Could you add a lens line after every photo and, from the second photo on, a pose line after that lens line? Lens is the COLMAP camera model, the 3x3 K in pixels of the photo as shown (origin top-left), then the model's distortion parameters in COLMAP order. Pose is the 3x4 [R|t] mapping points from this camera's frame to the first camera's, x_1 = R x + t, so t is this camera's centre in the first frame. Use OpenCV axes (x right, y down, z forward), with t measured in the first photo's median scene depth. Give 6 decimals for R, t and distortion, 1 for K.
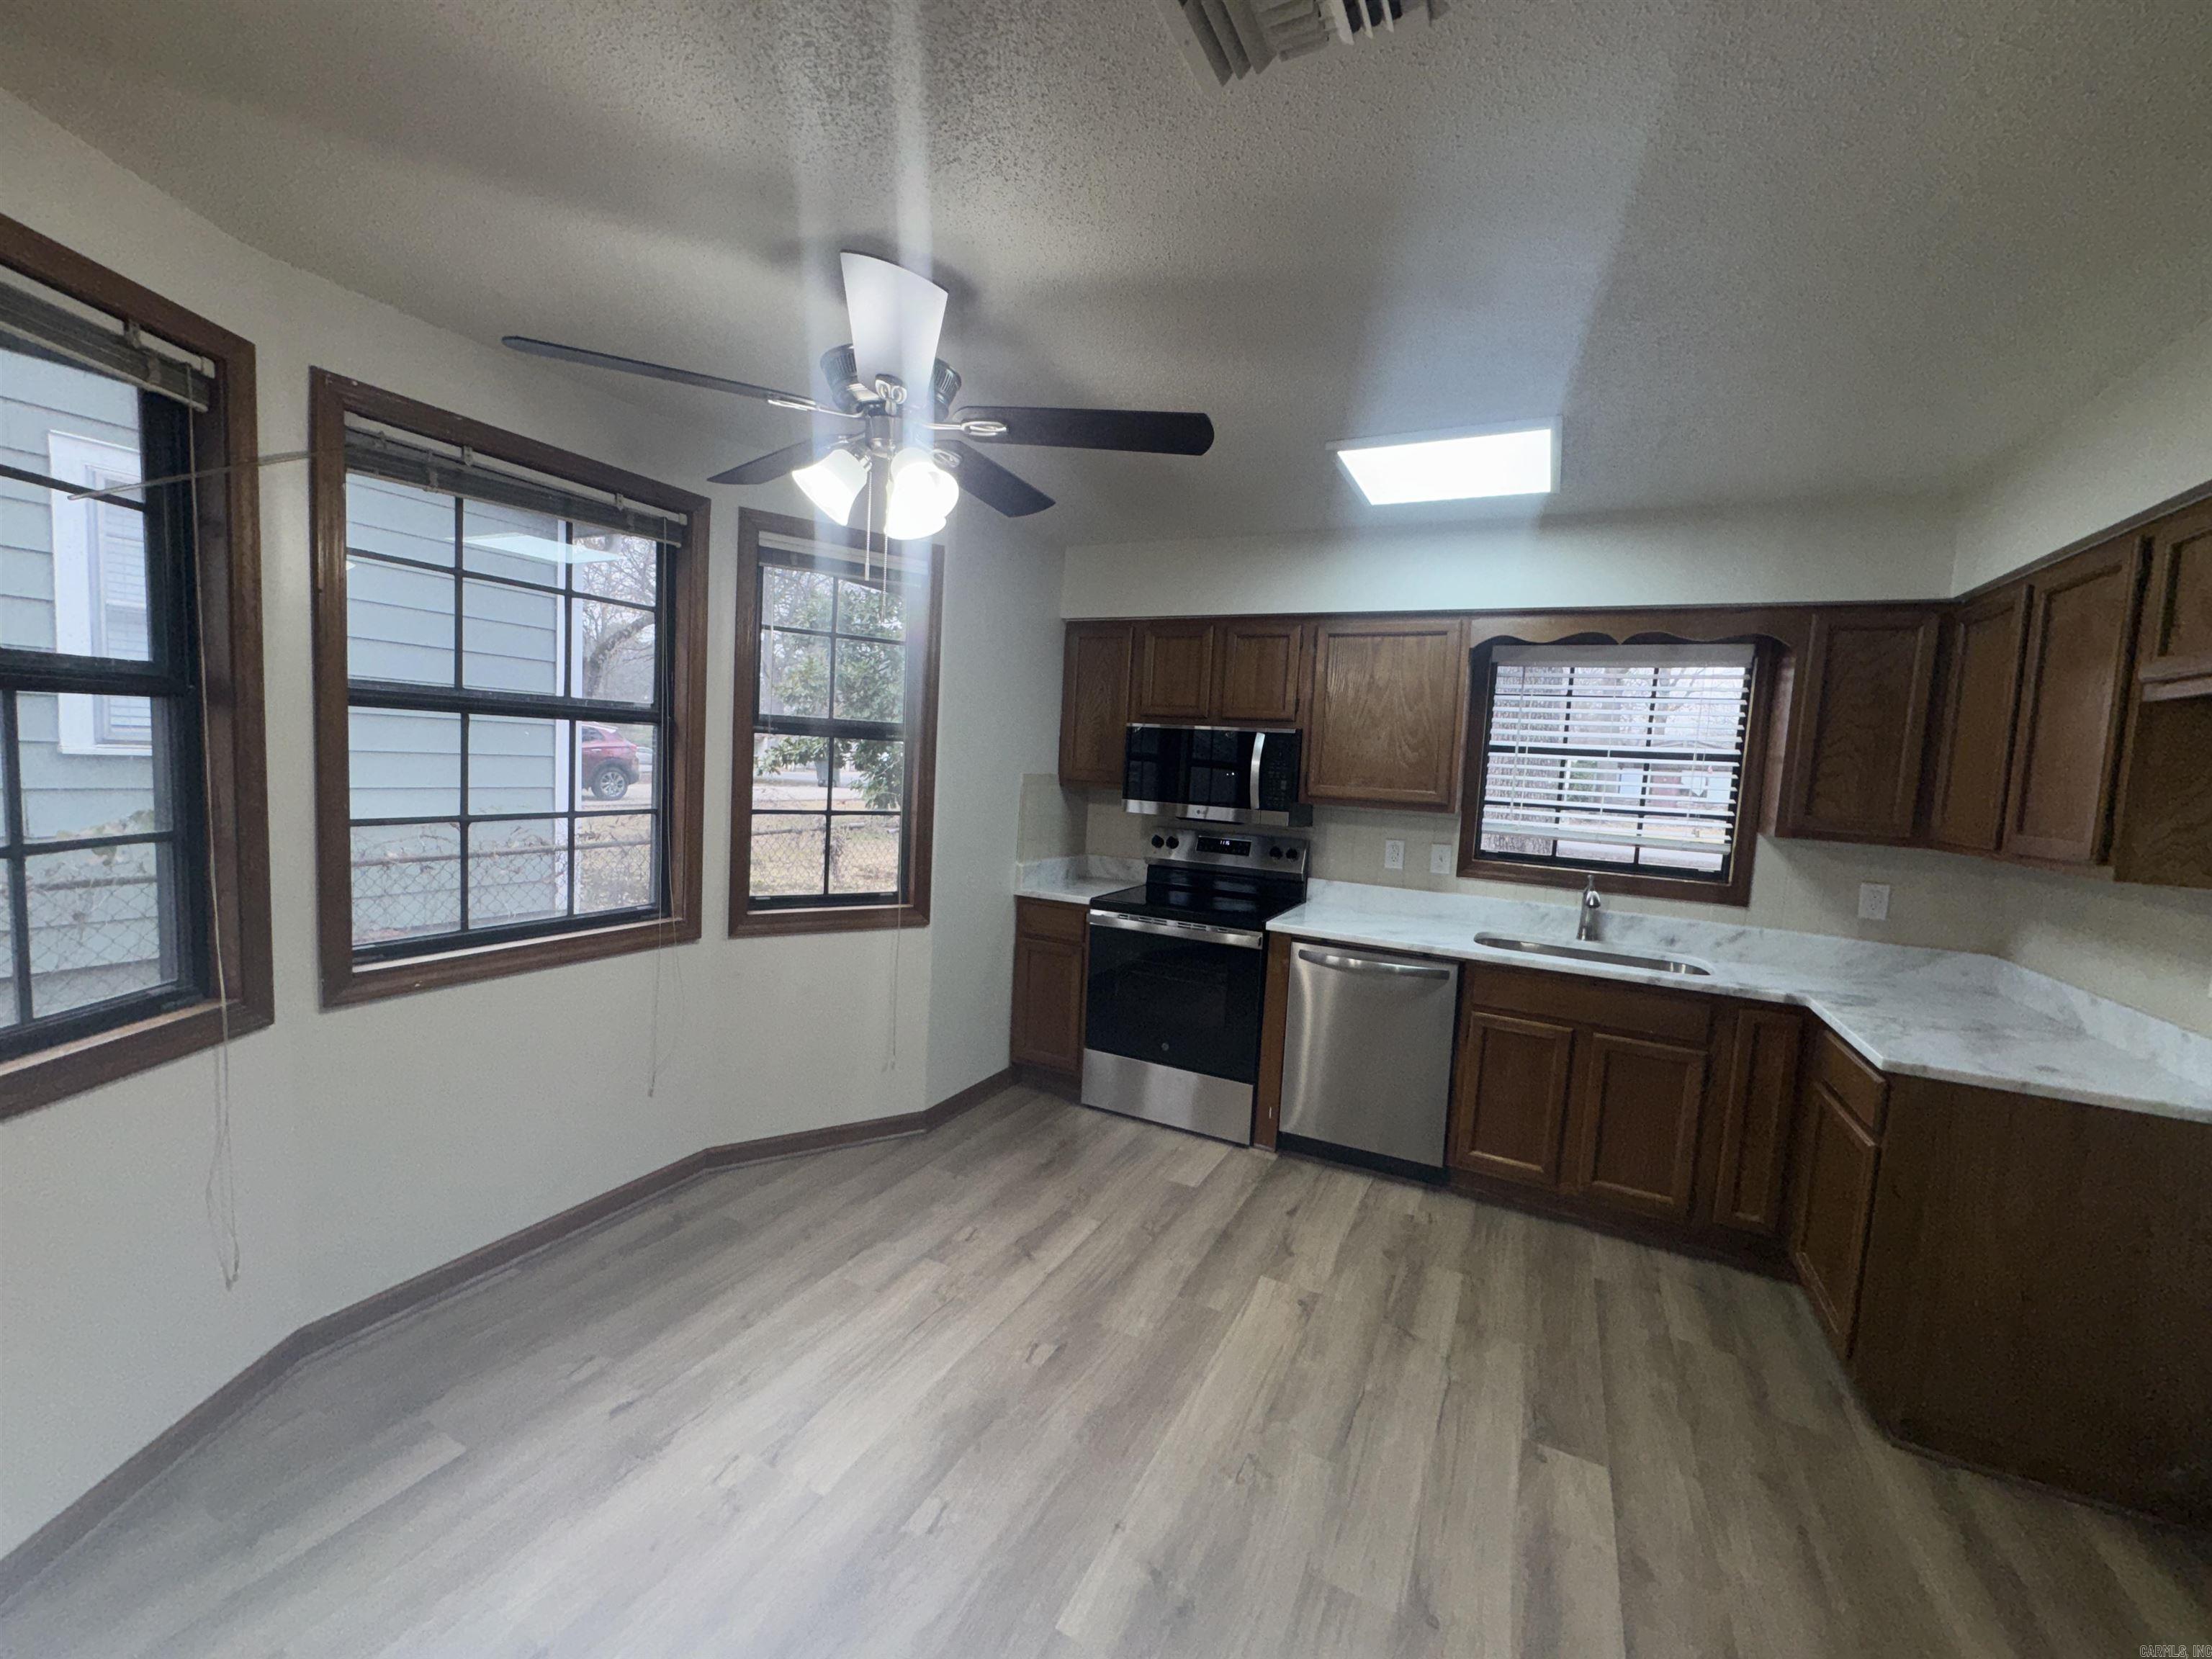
lens RADIAL K [[878.2, 0, 1104.6], [0, 878.2, 831.0], [0, 0, 1]] dist [-0.002378, 0.000957]
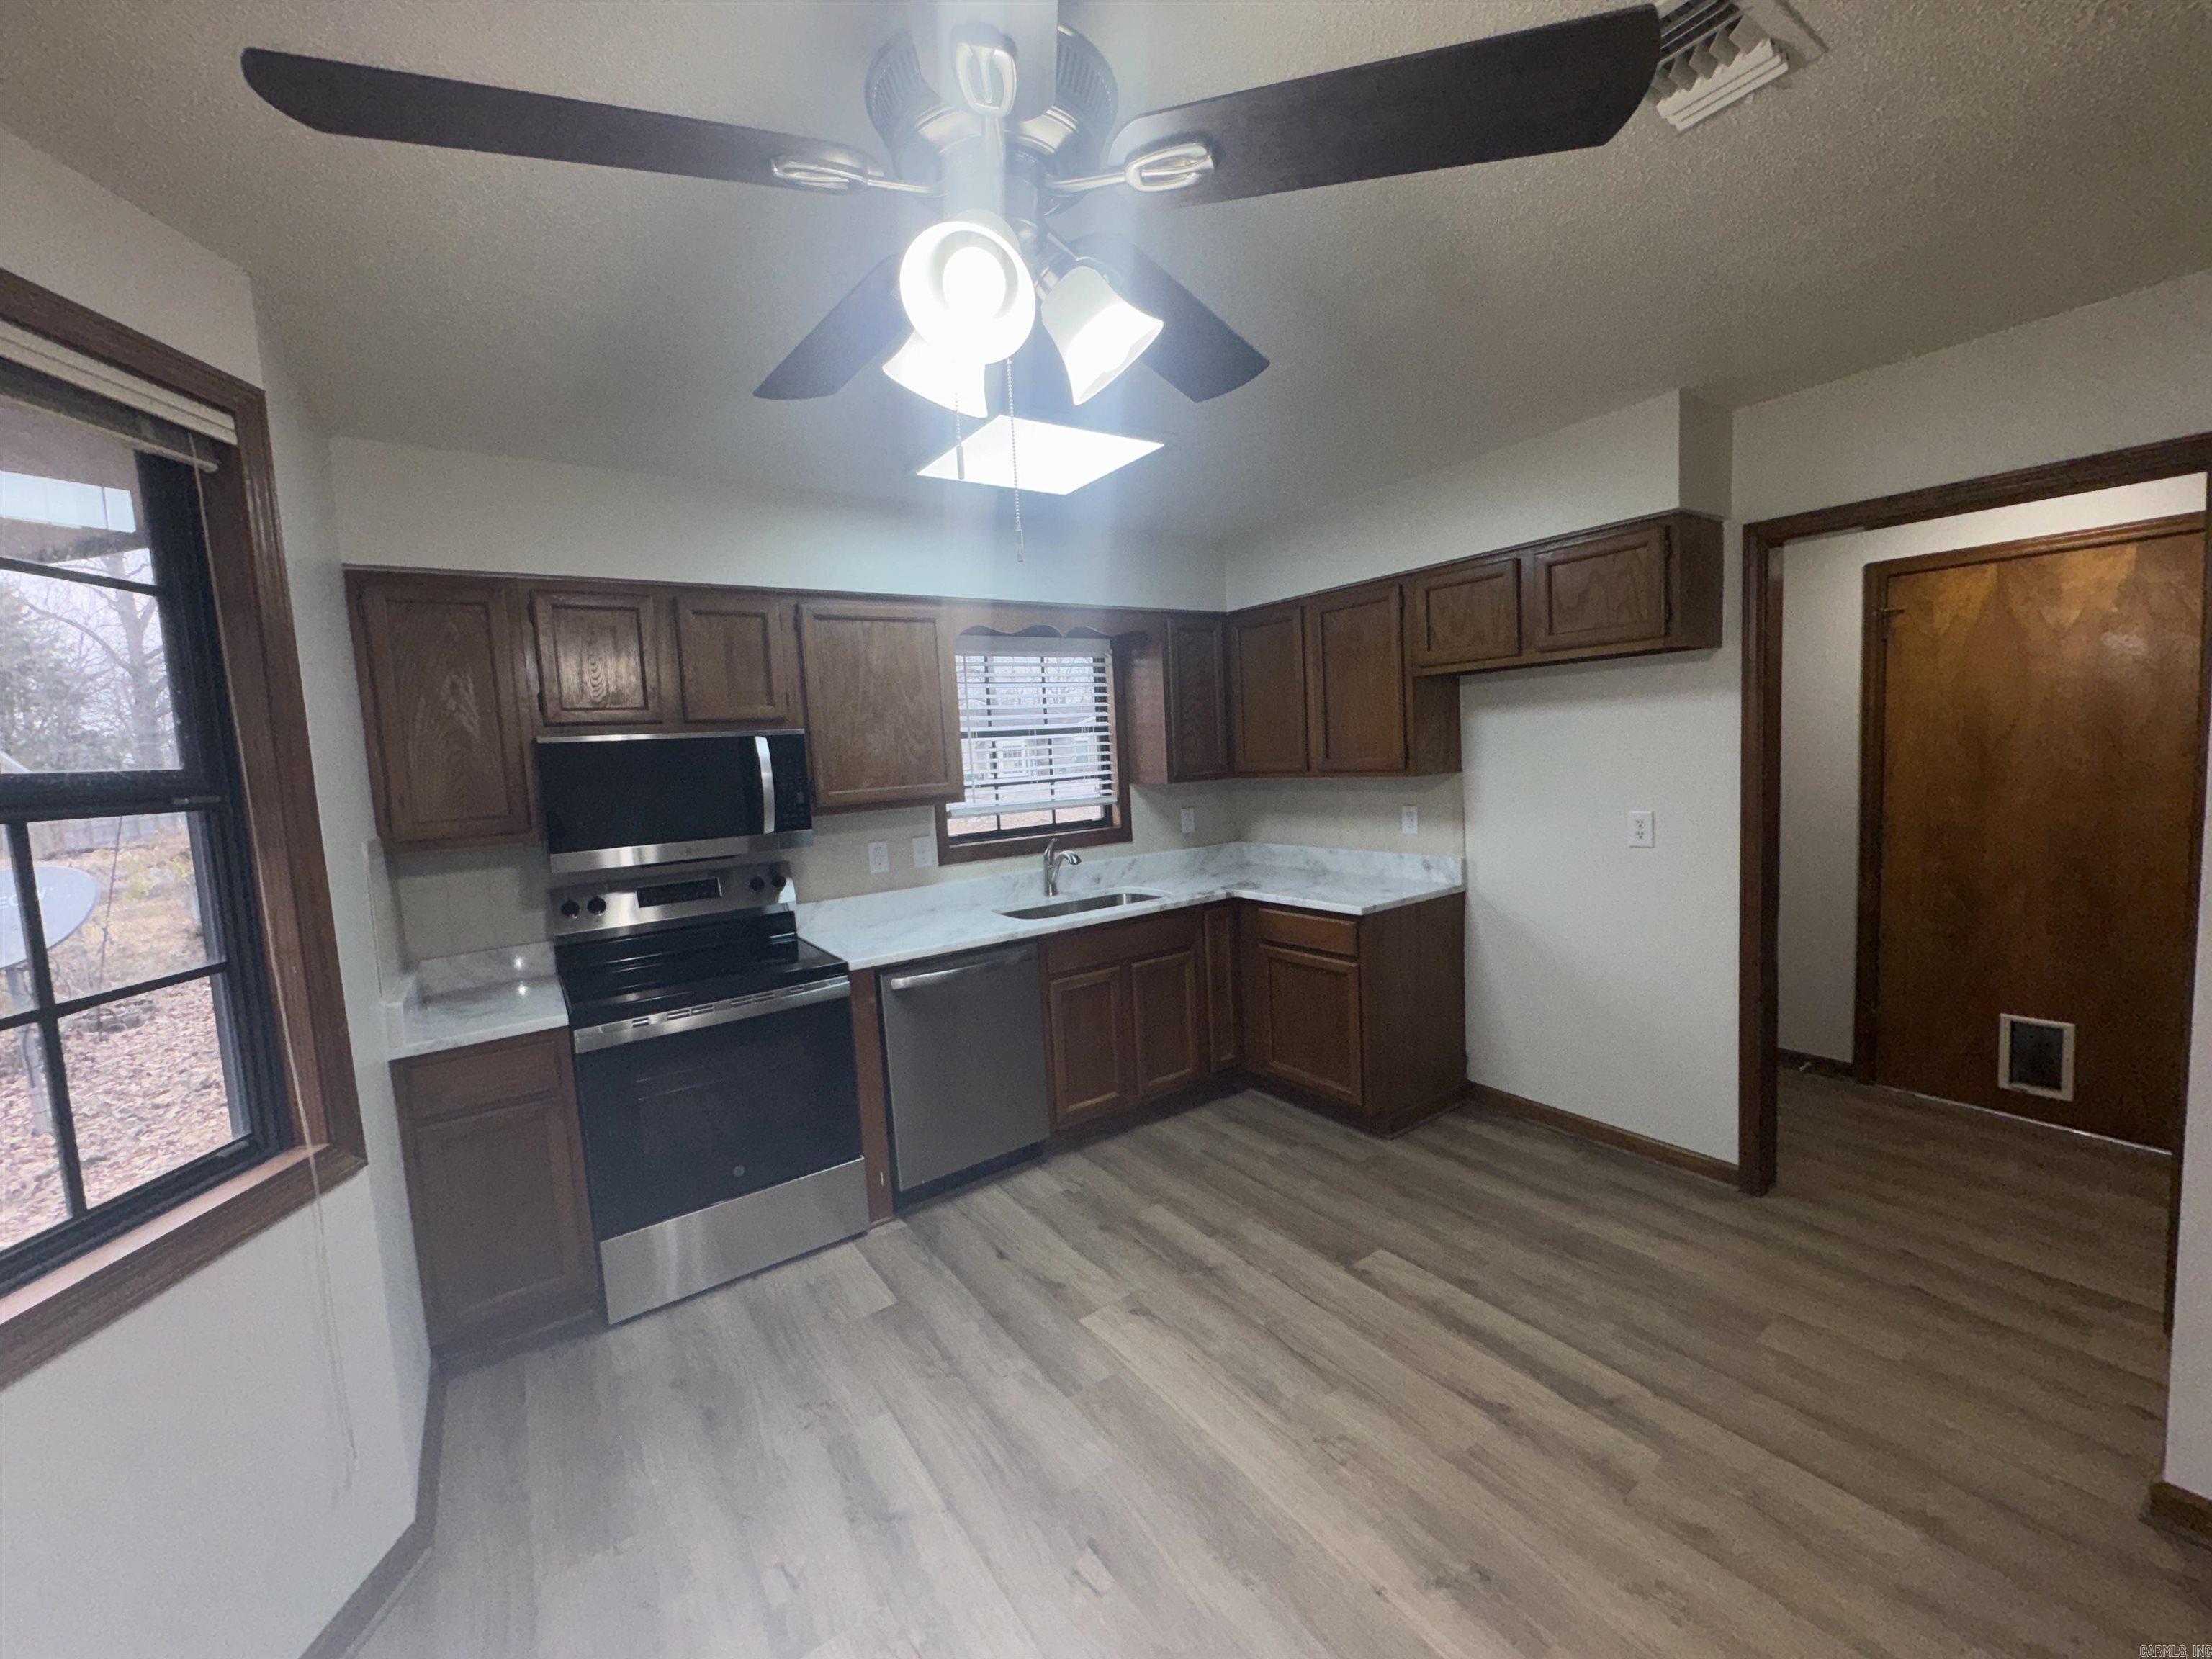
lens RADIAL K [[878.2, 0, 1104.6], [0, 878.2, 831.0], [0, 0, 1]] dist [-0.002378, 0.000957]
pose [[0.471059, -0.164381, 0.866650, -0.438697], [0.157887, 0.982329, 0.100505, -0.068710], [-0.867857, 0.089489, 0.488688, 0.412082]]
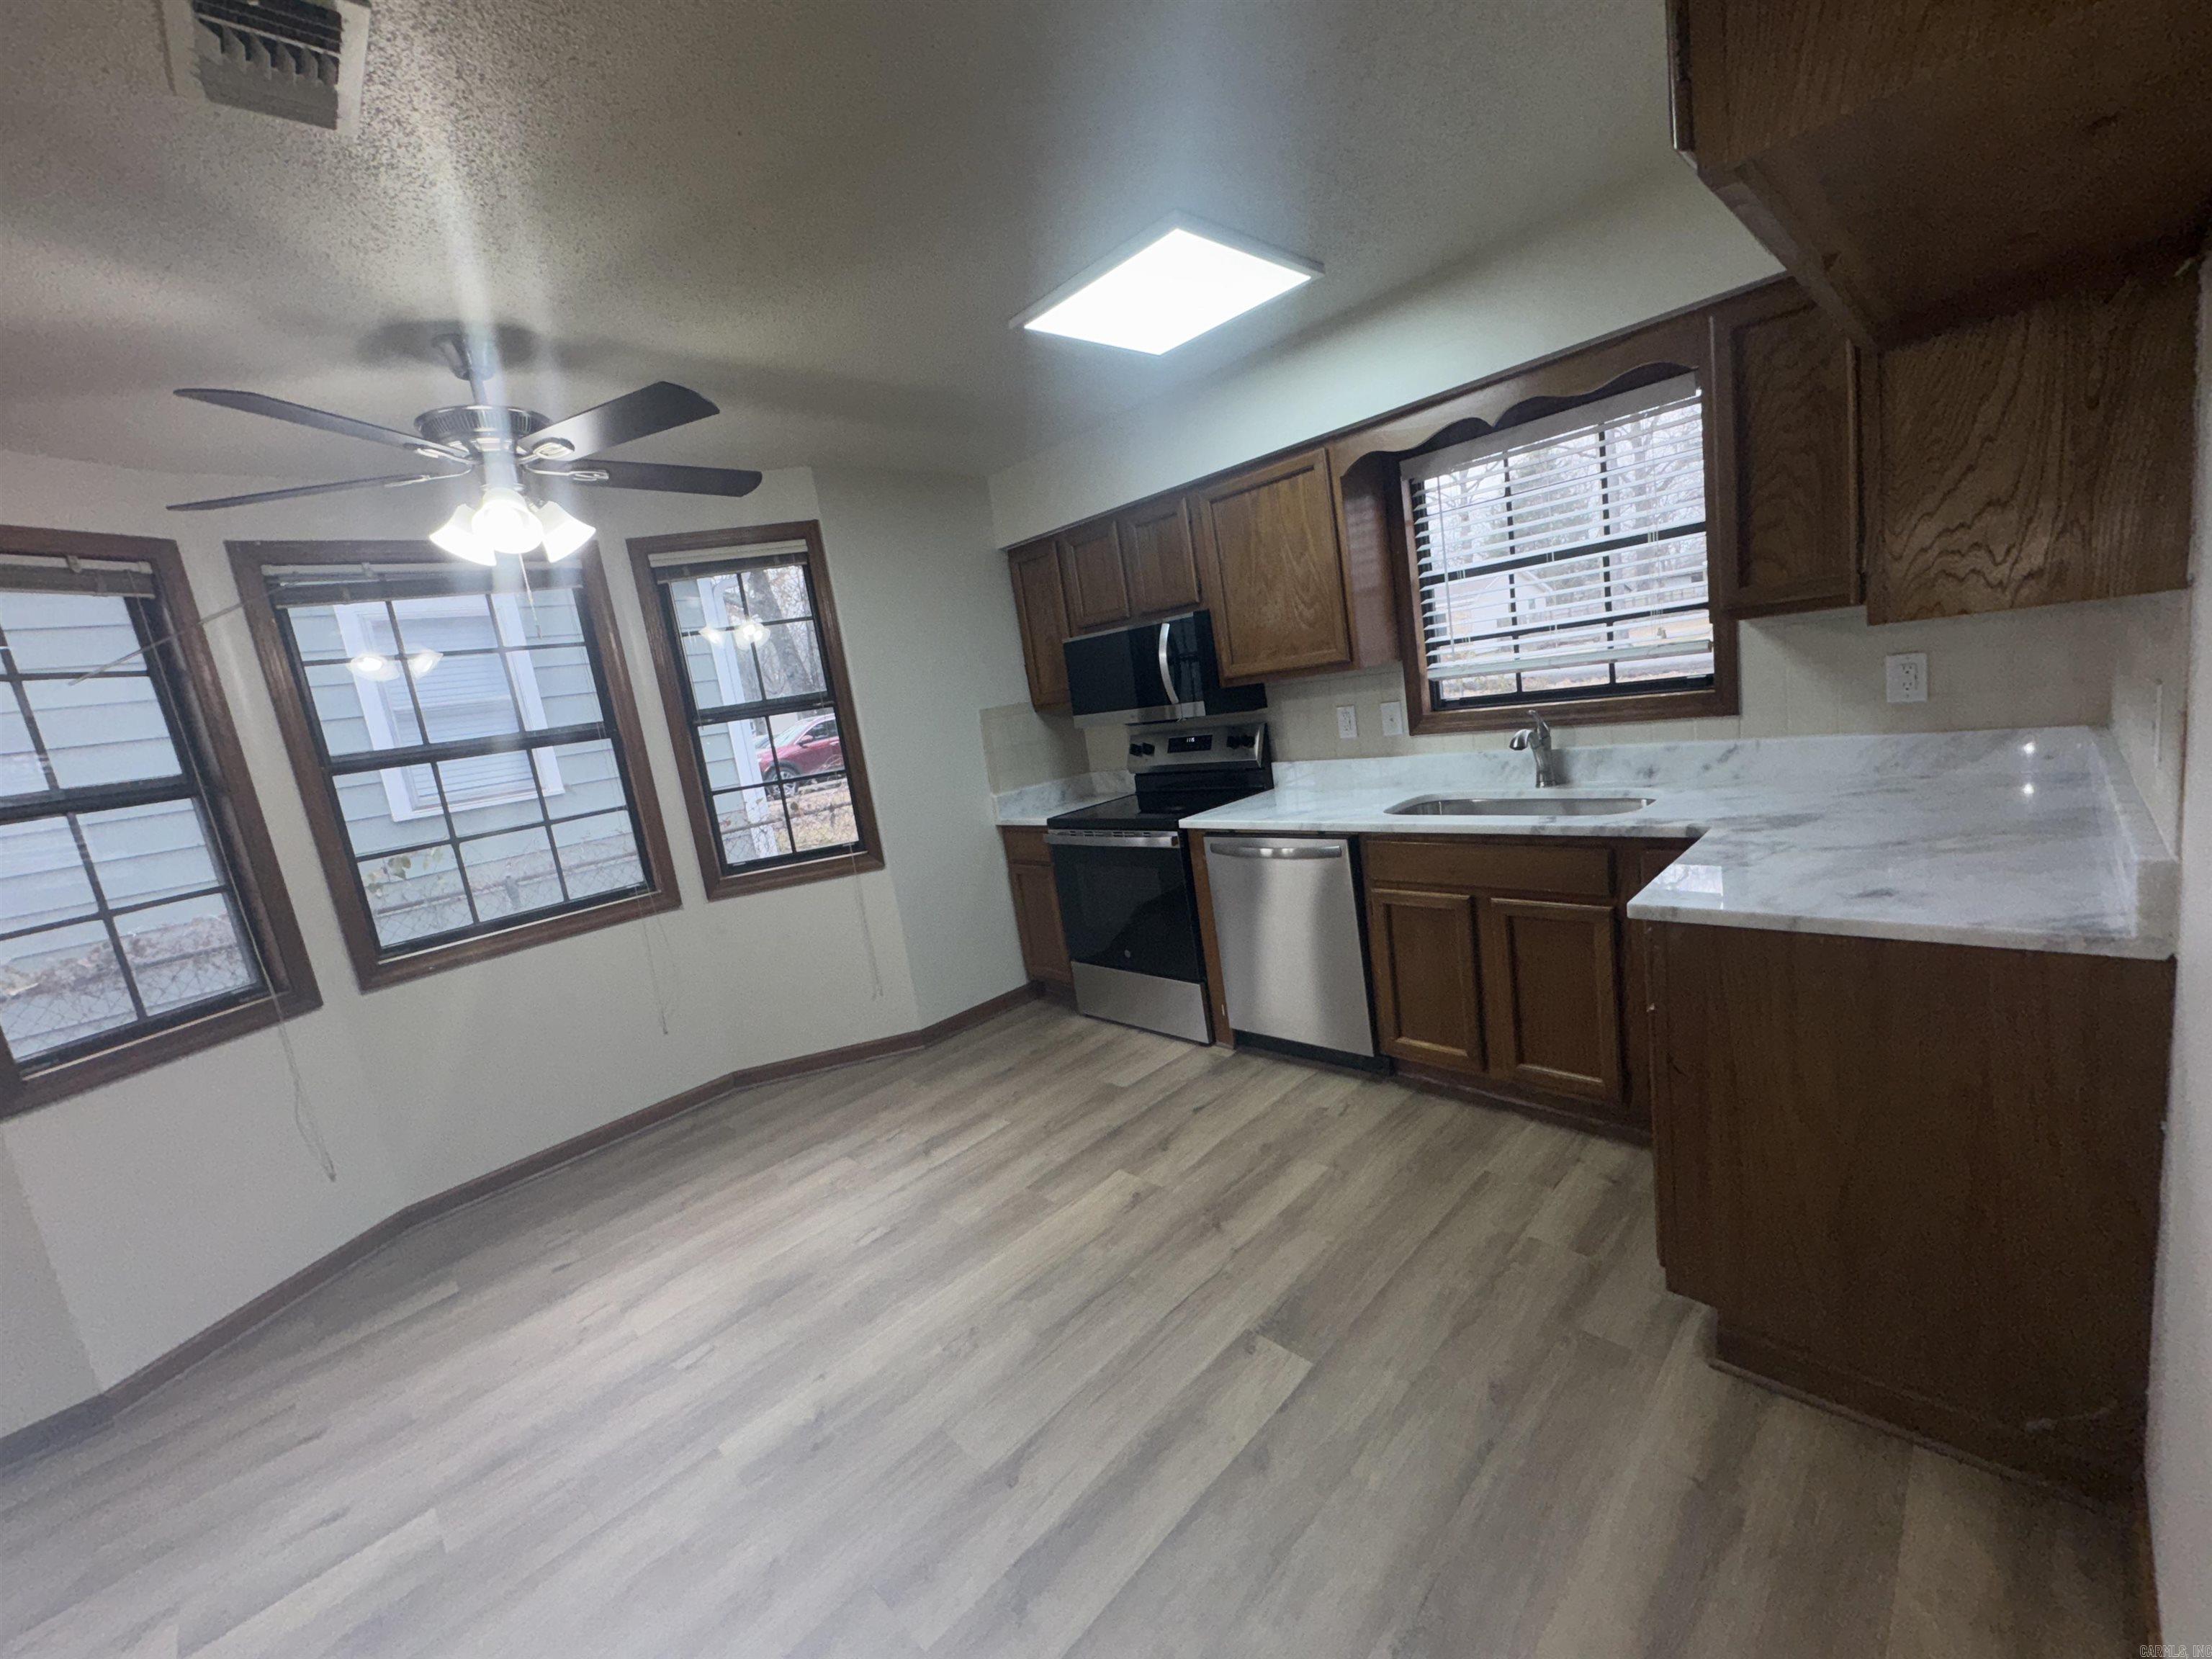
lens RADIAL K [[878.2, 0, 1104.6], [0, 878.2, 831.0], [0, 0, 1]] dist [-0.002378, 0.000957]
pose [[0.926555, -0.139410, -0.349371, 0.489436], [0.173281, 0.982558, 0.067482, 0.039540], [0.333870, -0.123065, 0.934551, 0.072604]]
